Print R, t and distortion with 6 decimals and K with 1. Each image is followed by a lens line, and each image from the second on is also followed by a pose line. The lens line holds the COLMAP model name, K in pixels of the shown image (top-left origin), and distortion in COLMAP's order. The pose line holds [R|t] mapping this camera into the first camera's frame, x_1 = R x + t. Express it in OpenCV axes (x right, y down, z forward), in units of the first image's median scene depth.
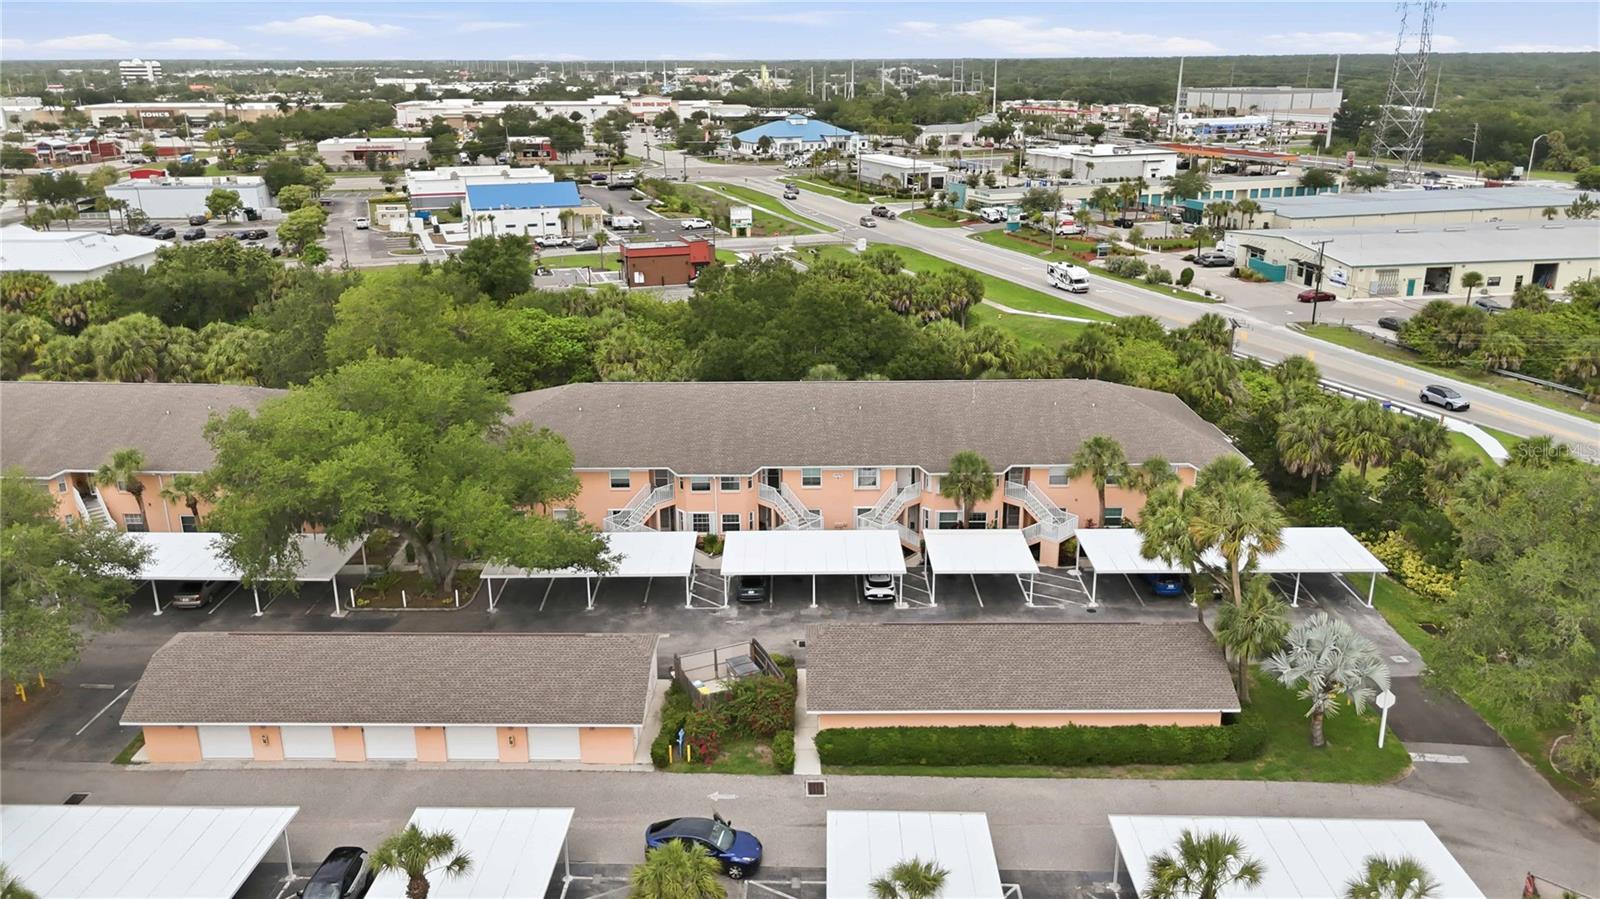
lens RADIAL K [[1181.3, 0, 805.2], [0, 1181.3, 449.6], [0, 0, 1]] dist [0.069206, -0.072683]
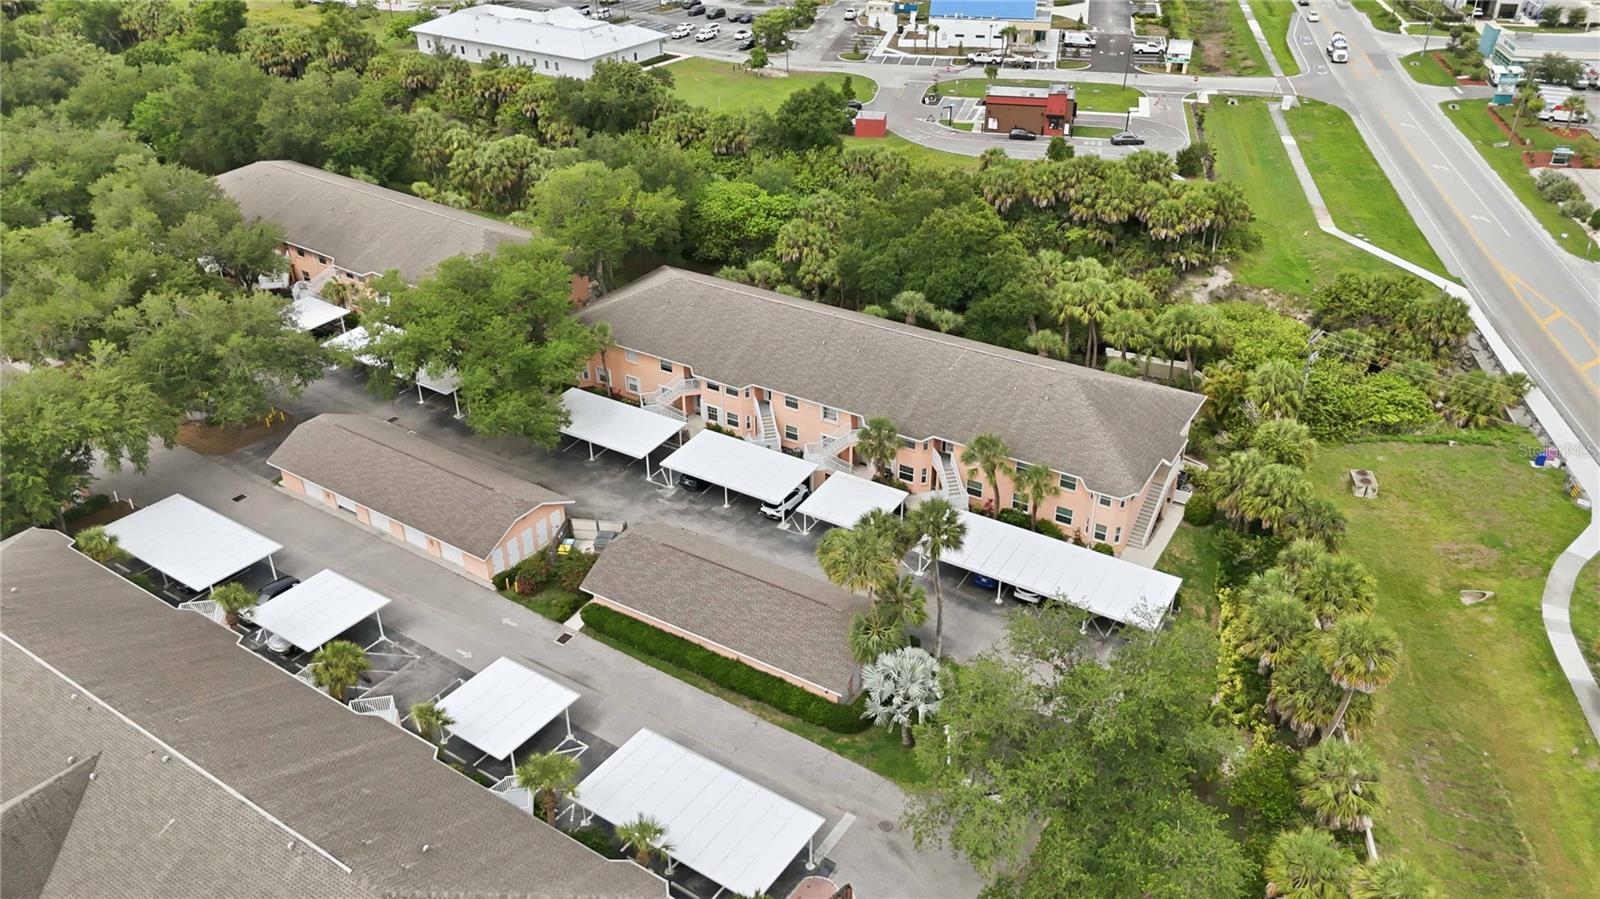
lens RADIAL K [[1181.3, 0, 805.2], [0, 1181.3, 449.6], [0, 0, 1]] dist [0.069206, -0.072683]
pose [[0.847657, 0.272940, -0.454951, 0.343116], [-0.167273, 0.951272, 0.259039, -0.144673], [0.503485, -0.143475, 0.852008, -0.023198]]
